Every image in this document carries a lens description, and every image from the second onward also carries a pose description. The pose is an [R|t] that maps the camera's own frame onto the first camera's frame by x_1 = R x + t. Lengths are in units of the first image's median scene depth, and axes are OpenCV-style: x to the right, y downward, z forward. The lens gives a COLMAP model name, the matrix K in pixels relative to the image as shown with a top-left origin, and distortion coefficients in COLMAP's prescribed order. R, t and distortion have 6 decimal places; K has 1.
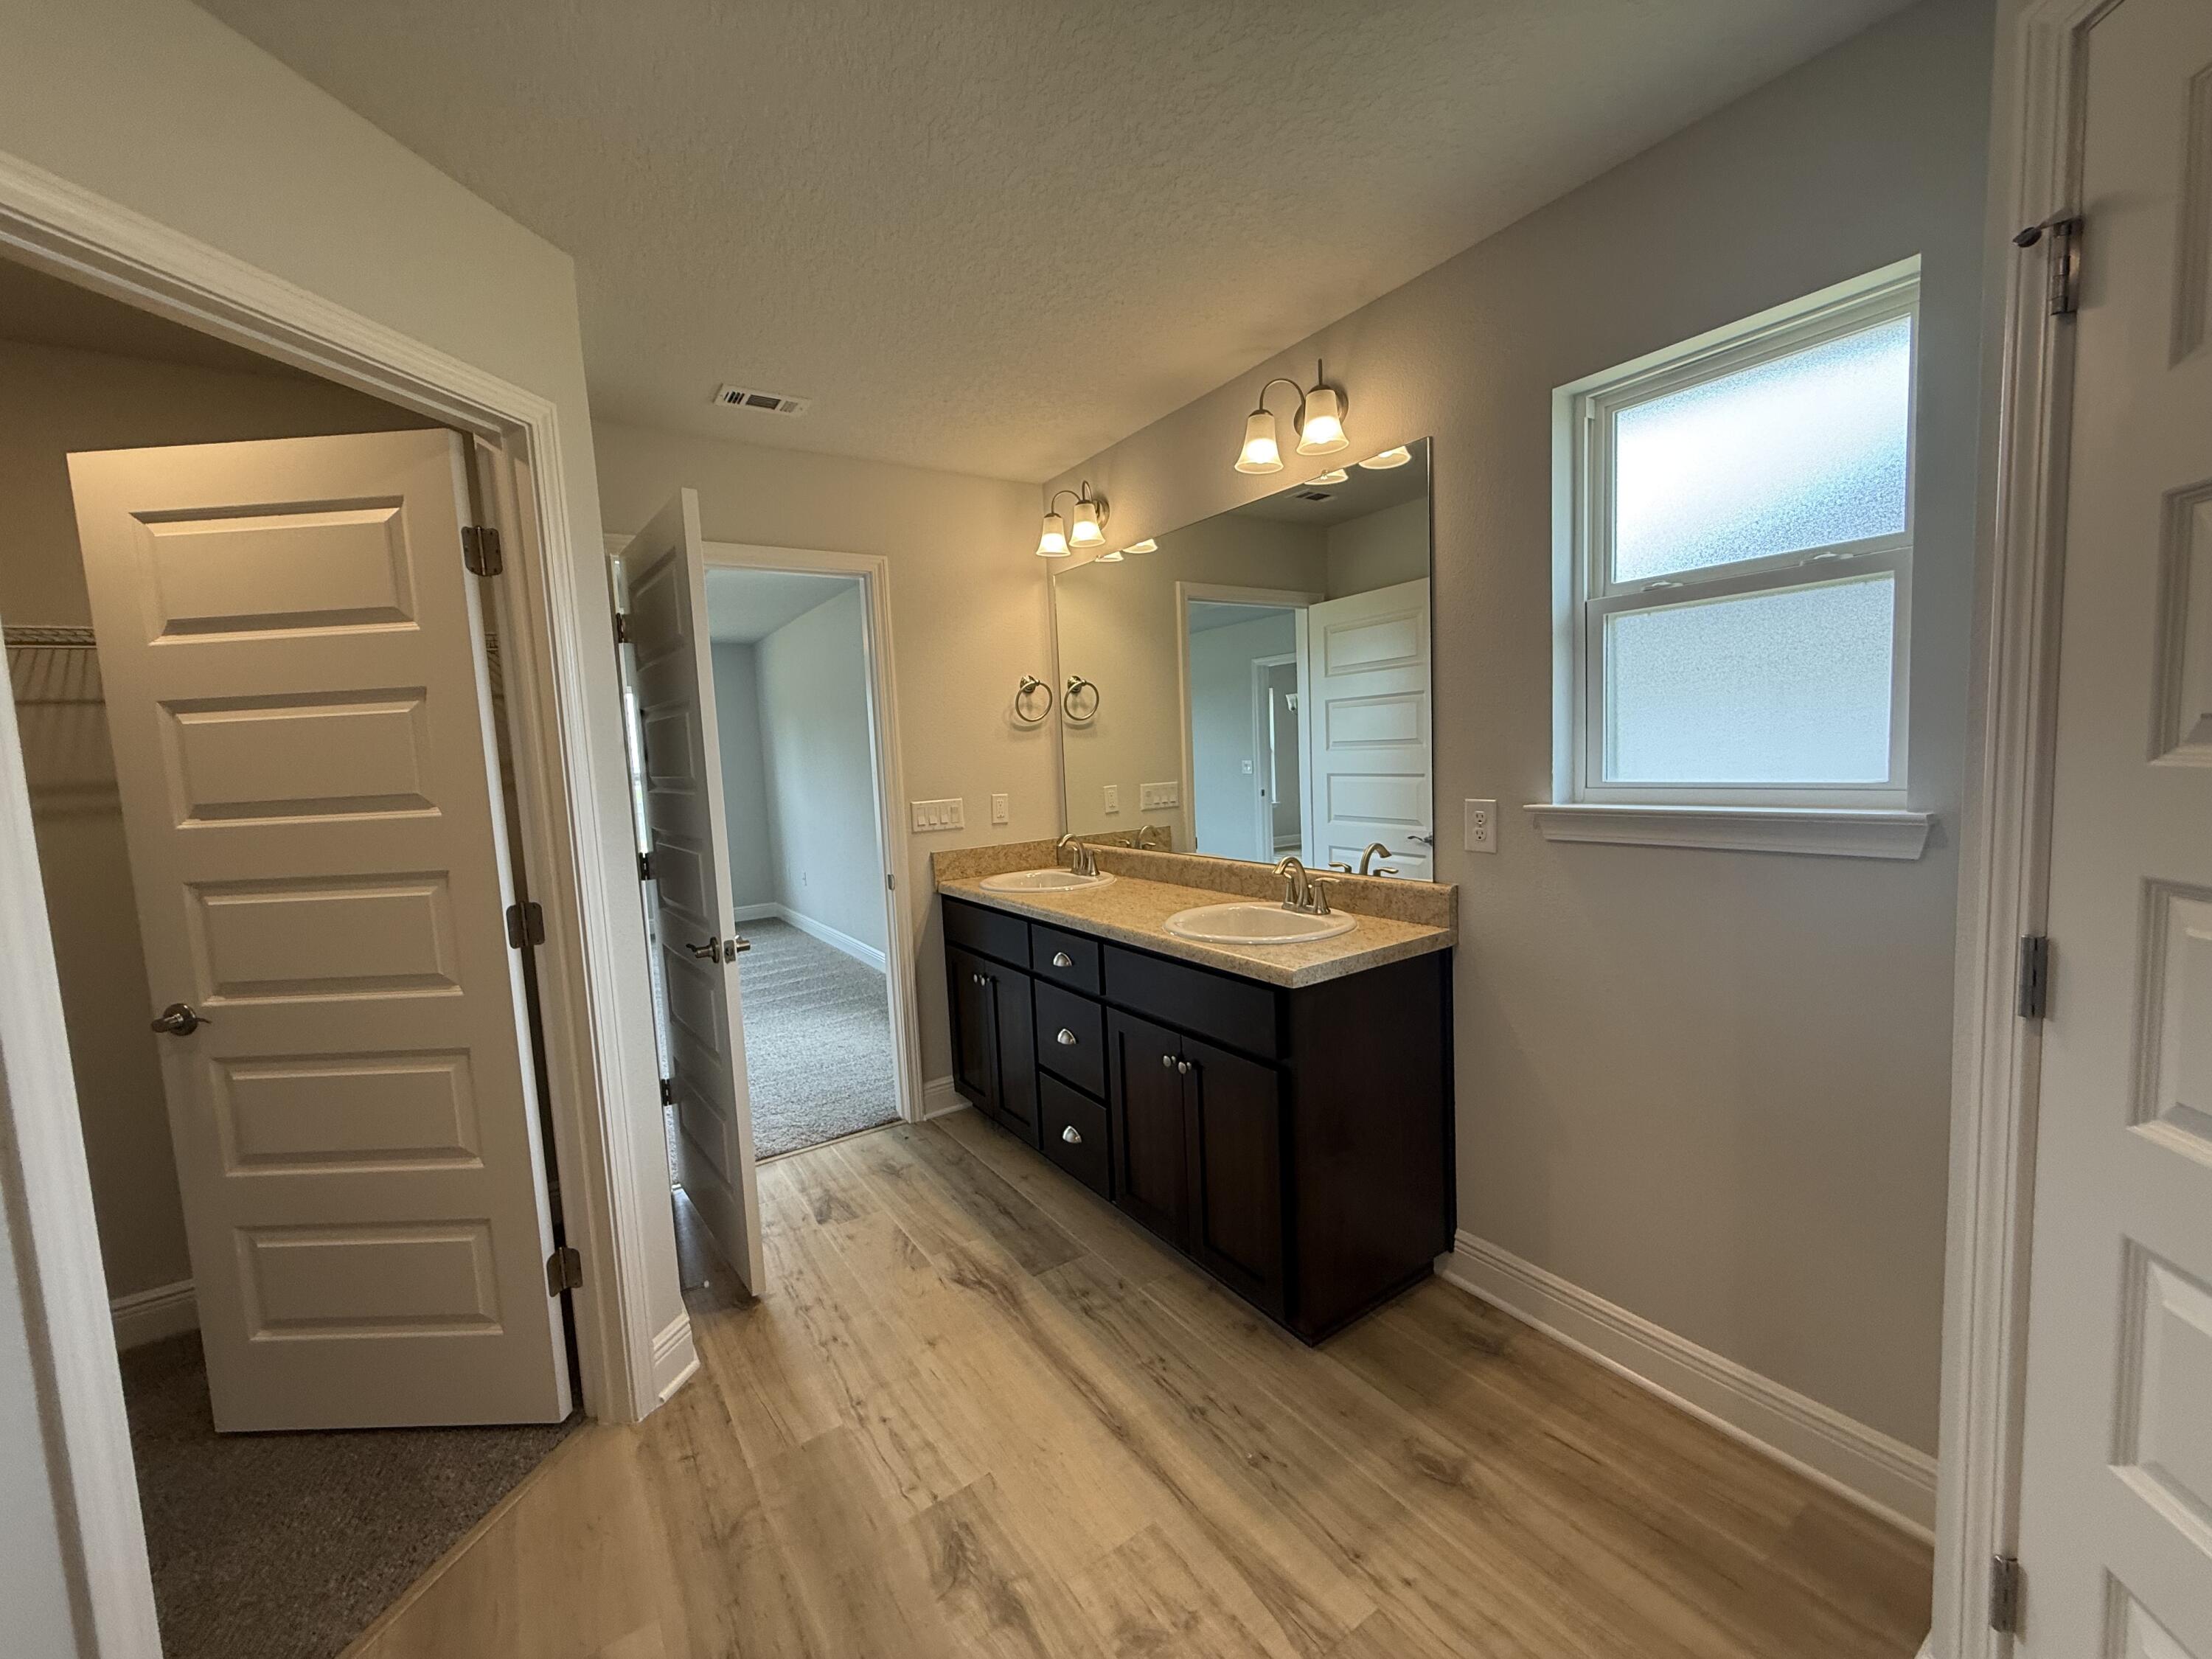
lens RADIAL K [[880.5, 0, 1103.3], [0, 880.5, 831.4], [0, 0, 1]] dist [-0.000434, 0.000174]
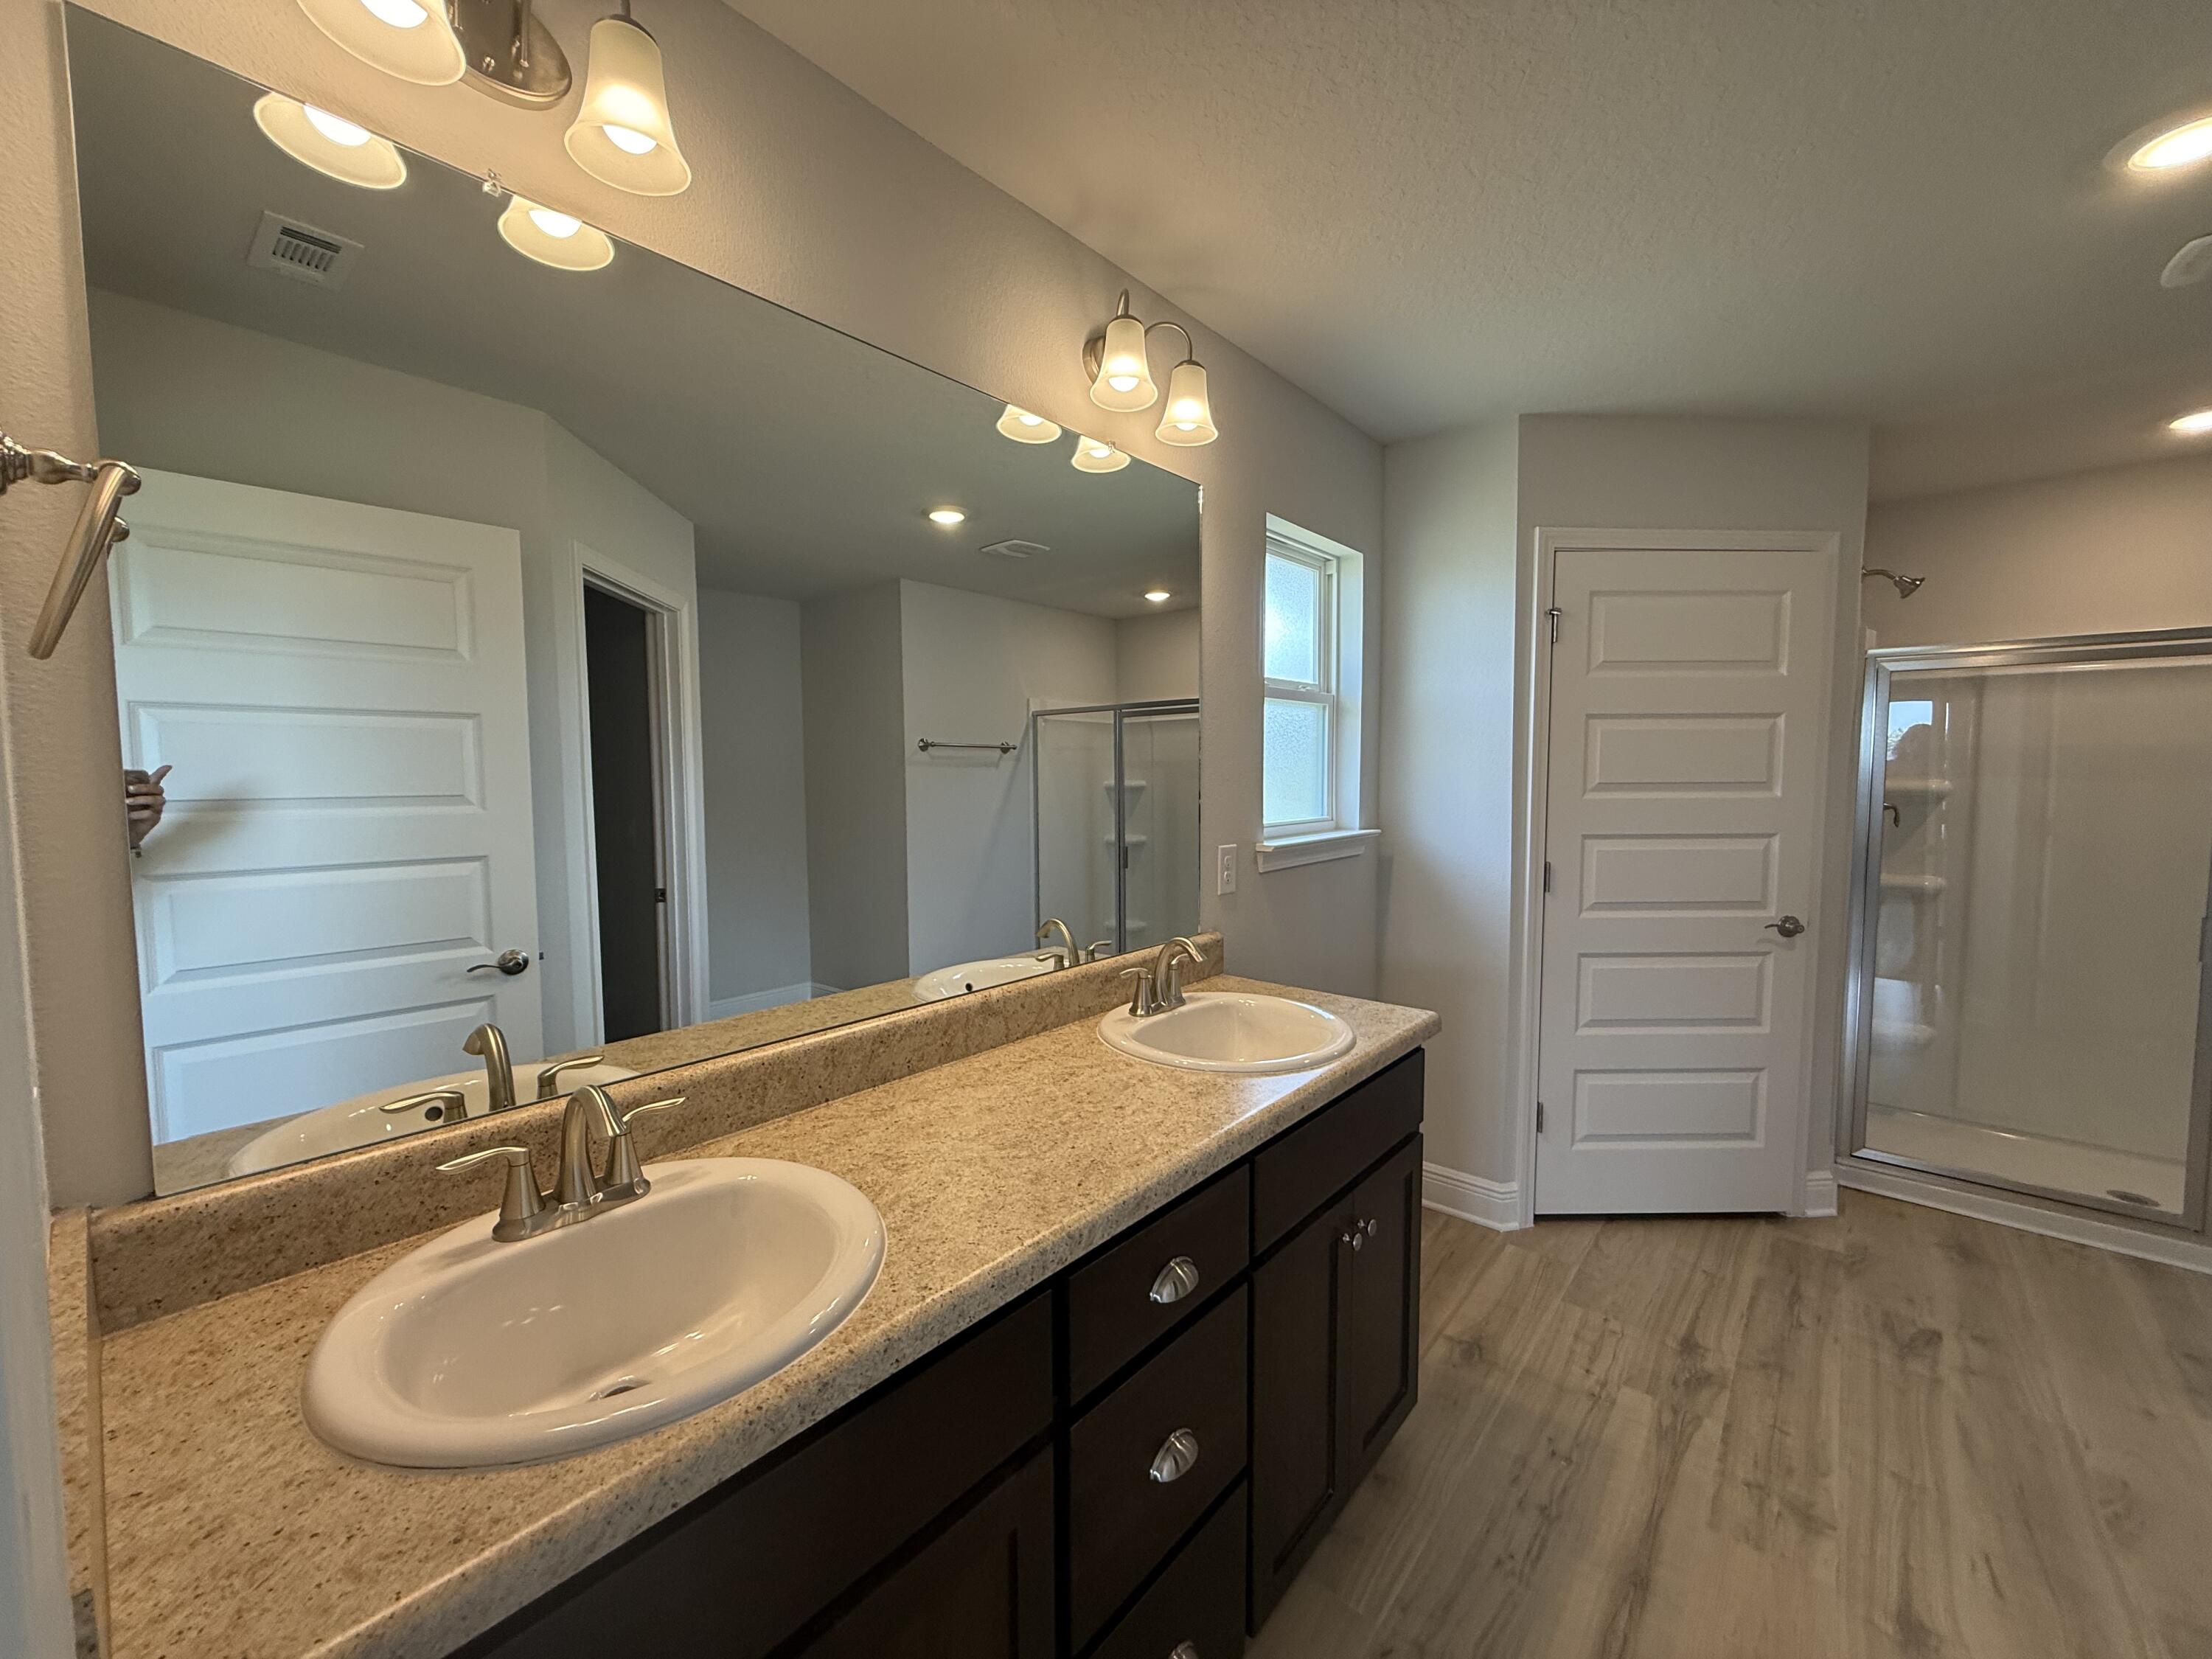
lens RADIAL K [[880.5, 0, 1103.3], [0, 880.5, 831.4], [0, 0, 1]] dist [-0.000434, 0.000174]
pose [[-0.264766, -0.018545, 0.964134, -0.632787], [0.106875, 0.993091, 0.048451, -0.134224], [-0.958372, 0.115870, -0.260954, 1.585777]]
